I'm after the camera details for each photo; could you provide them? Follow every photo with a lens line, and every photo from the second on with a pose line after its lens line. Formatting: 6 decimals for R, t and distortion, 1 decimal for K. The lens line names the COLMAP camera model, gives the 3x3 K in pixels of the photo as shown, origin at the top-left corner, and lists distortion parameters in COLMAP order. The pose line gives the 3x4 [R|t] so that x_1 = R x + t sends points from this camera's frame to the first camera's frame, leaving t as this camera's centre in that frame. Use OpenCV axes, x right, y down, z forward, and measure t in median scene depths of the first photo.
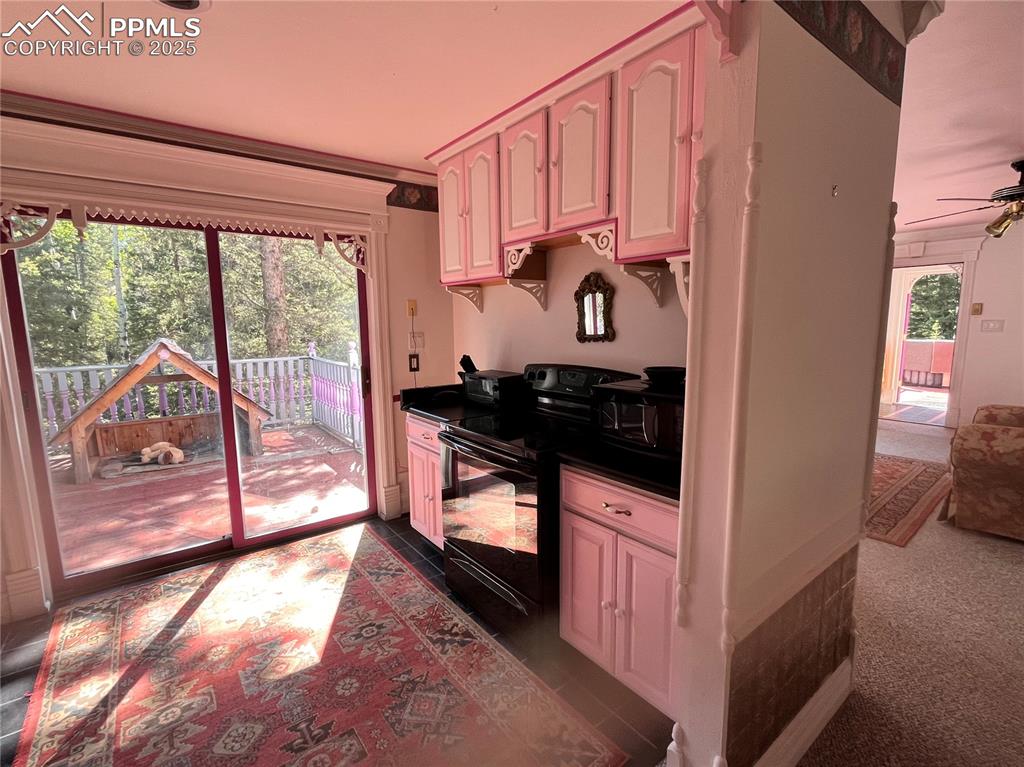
lens RADIAL K [[472.9, 0, 511.2], [0, 472.9, 386.7], [0, 0, 1]] dist [-0.002921, 0.000552]
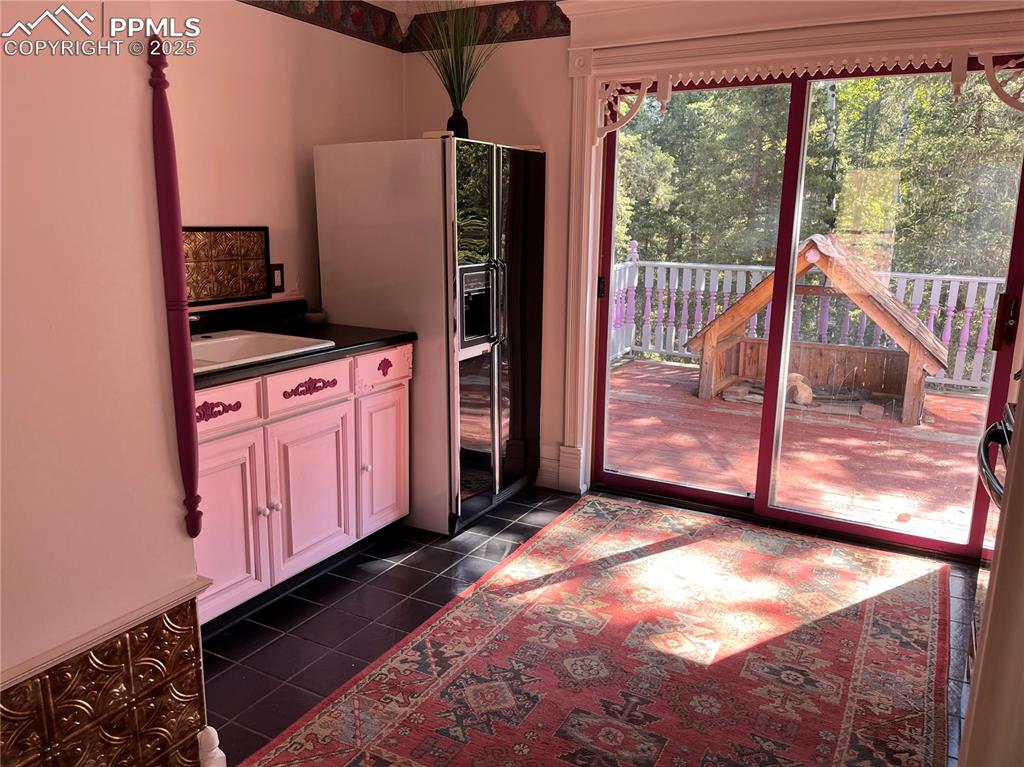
lens RADIAL K [[777.8, 0, 510.5], [0, 777.8, 381.6], [0, 0, 1]] dist [0.003633, -0.013521]
pose [[0.398187, 0.206129, -0.893844, 0.424642], [-0.145407, 0.976289, 0.160366, -0.007048], [0.905706, 0.066116, 0.418718, 0.149319]]
